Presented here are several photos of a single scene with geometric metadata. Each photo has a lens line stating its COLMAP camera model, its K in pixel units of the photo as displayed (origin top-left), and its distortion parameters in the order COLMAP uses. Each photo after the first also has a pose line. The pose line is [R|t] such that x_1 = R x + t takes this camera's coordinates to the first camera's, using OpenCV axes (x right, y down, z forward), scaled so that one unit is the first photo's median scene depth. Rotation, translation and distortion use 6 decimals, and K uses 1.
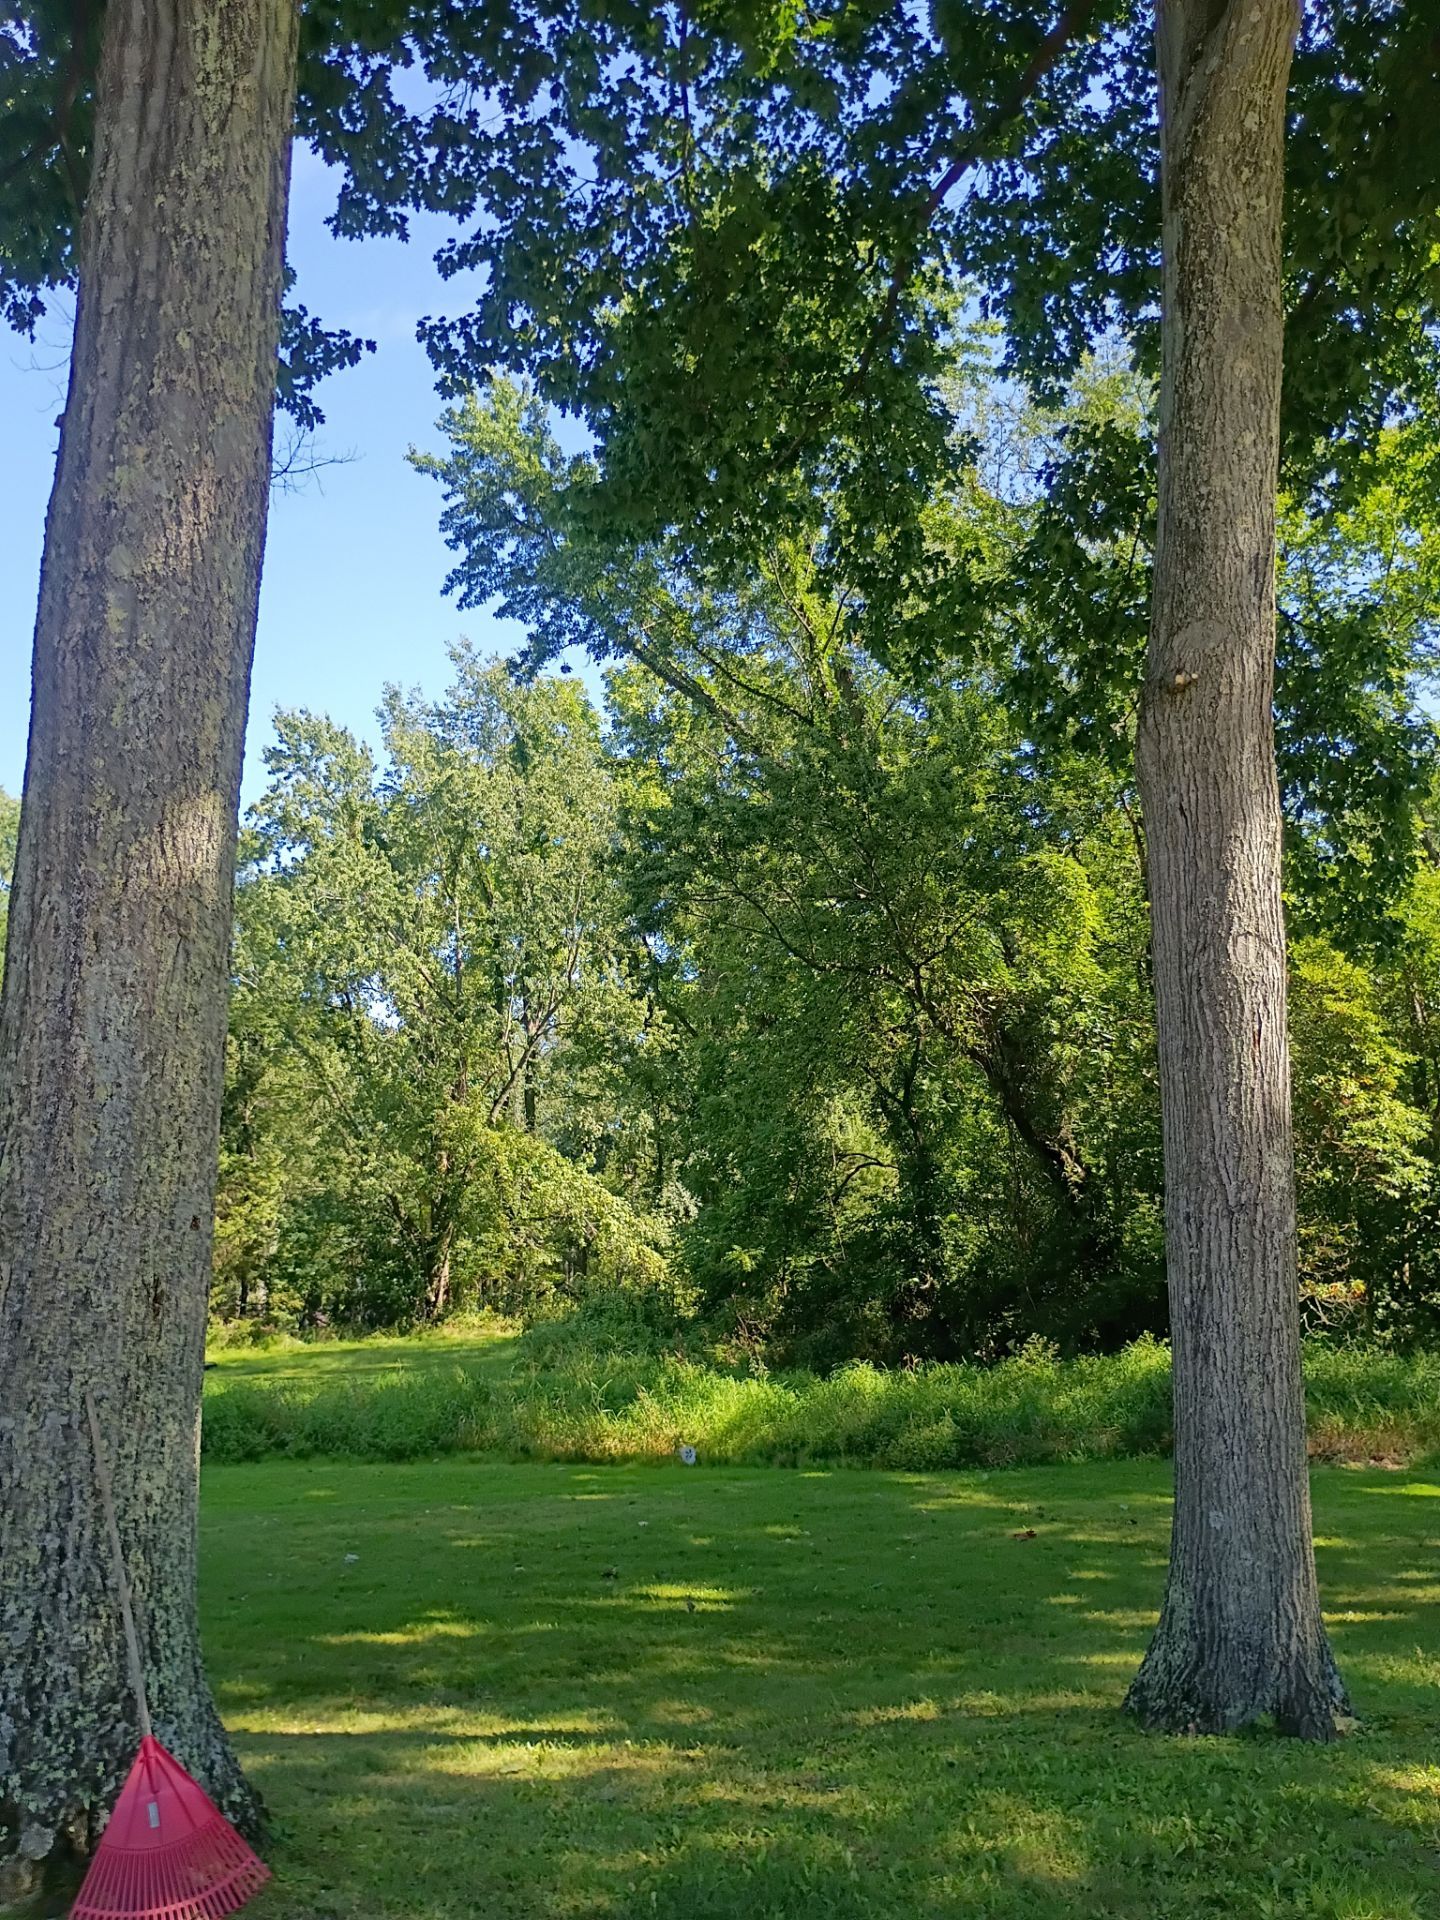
lens RADIAL K [[1670.5, 0, 725.4], [0, 1670.5, 1008.7], [0, 0, 1]] dist [0.058470, -0.080471]
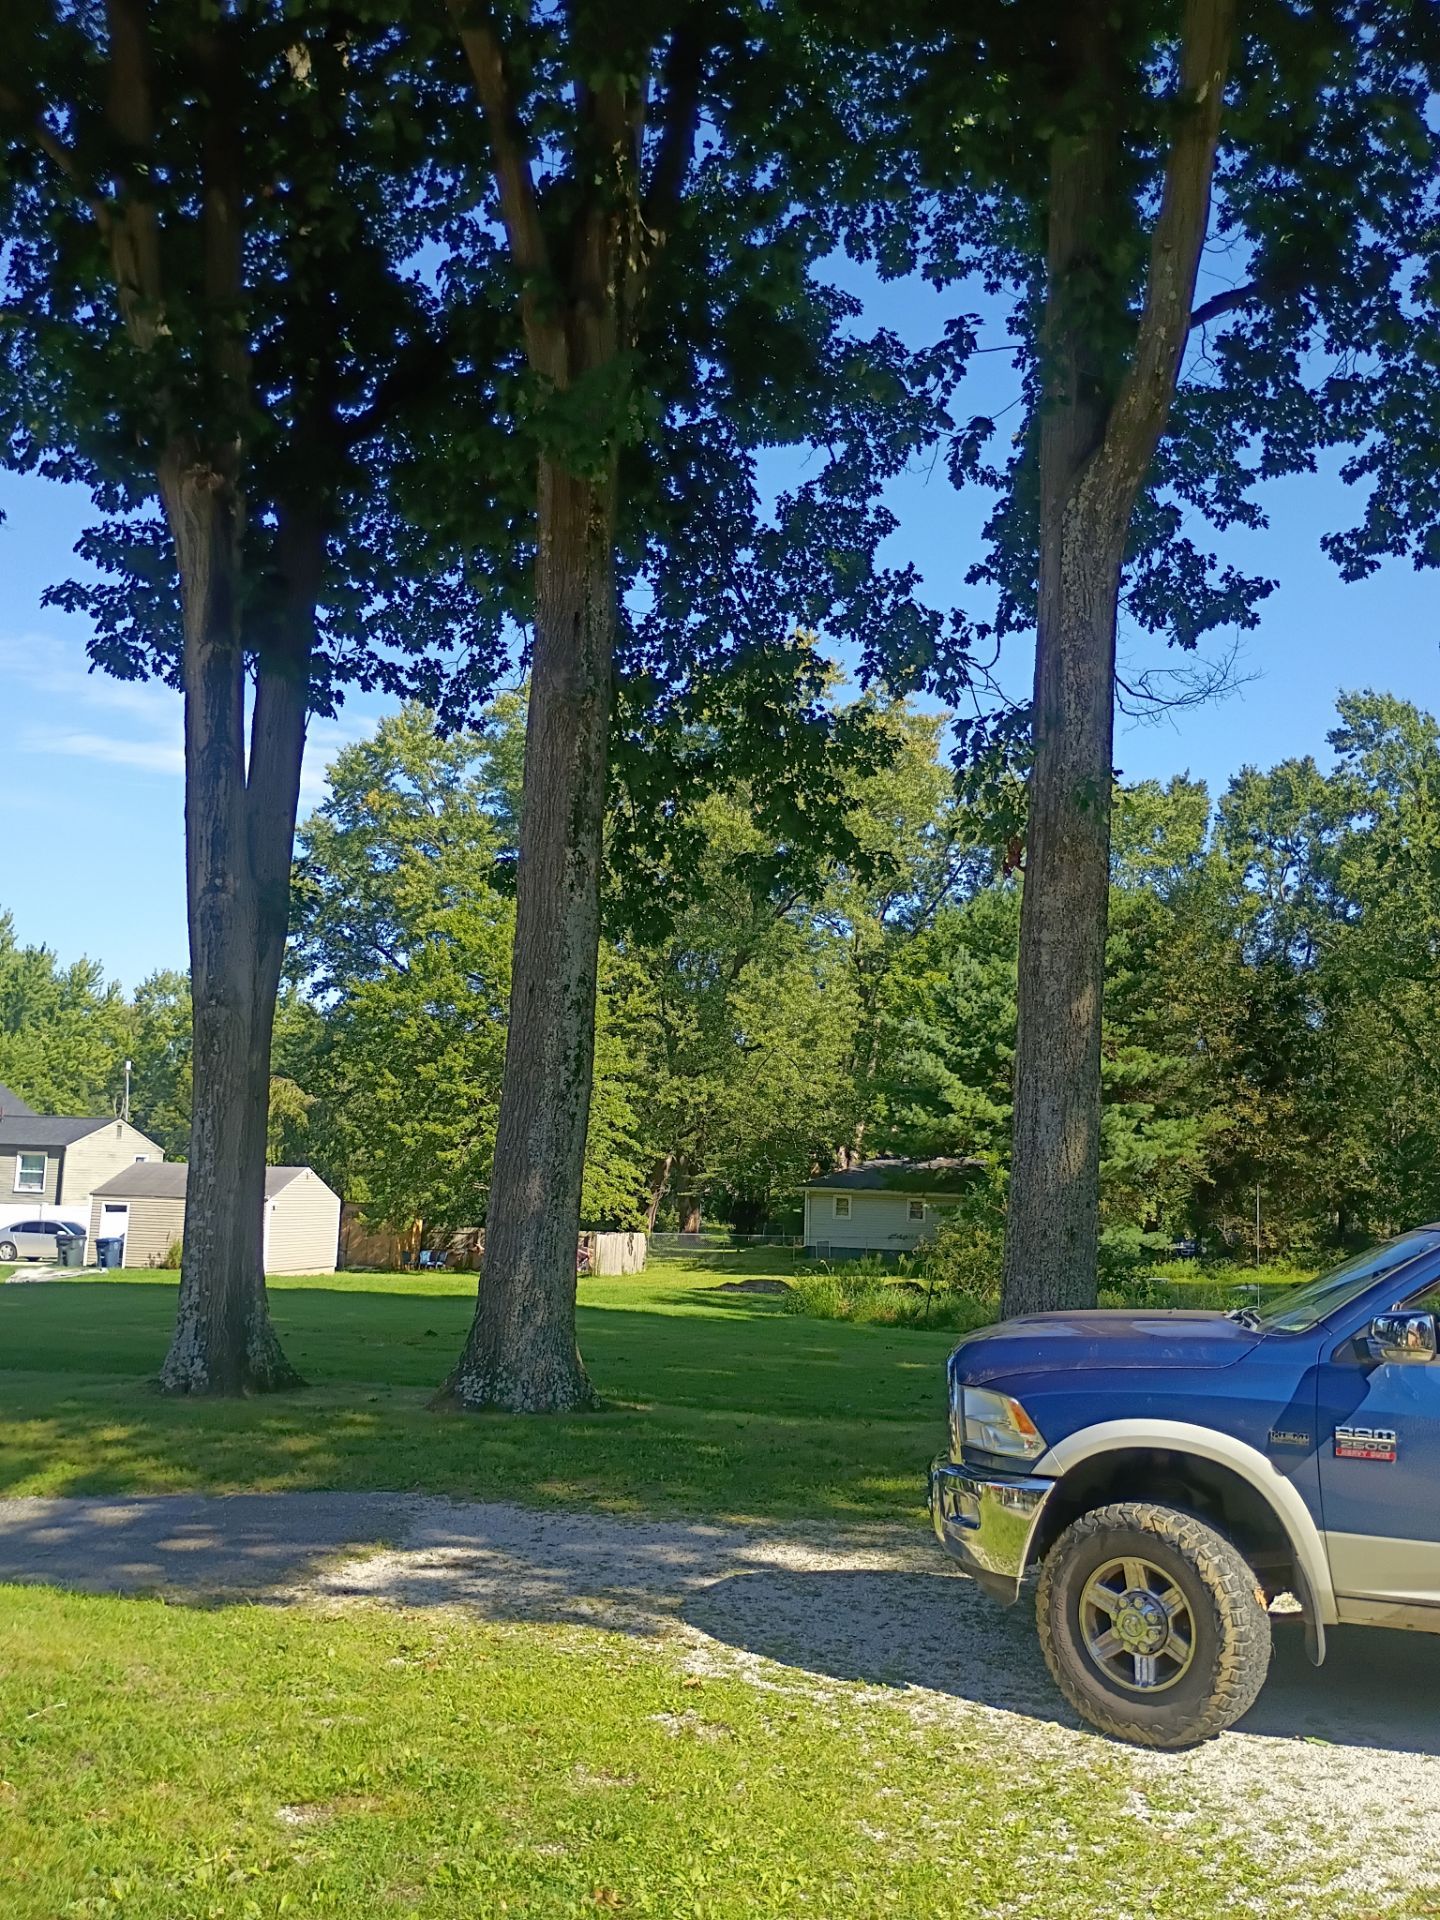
lens RADIAL K [[1670.5, 0, 720.1], [0, 1670.5, 989.7], [0, 0, 1]] dist [0.058470, -0.080471]
pose [[0.791056, -0.043207, -0.610216, 0.246709], [0.062761, 0.997971, 0.010698, -0.080101], [0.608516, -0.046761, 0.792163, -0.401217]]
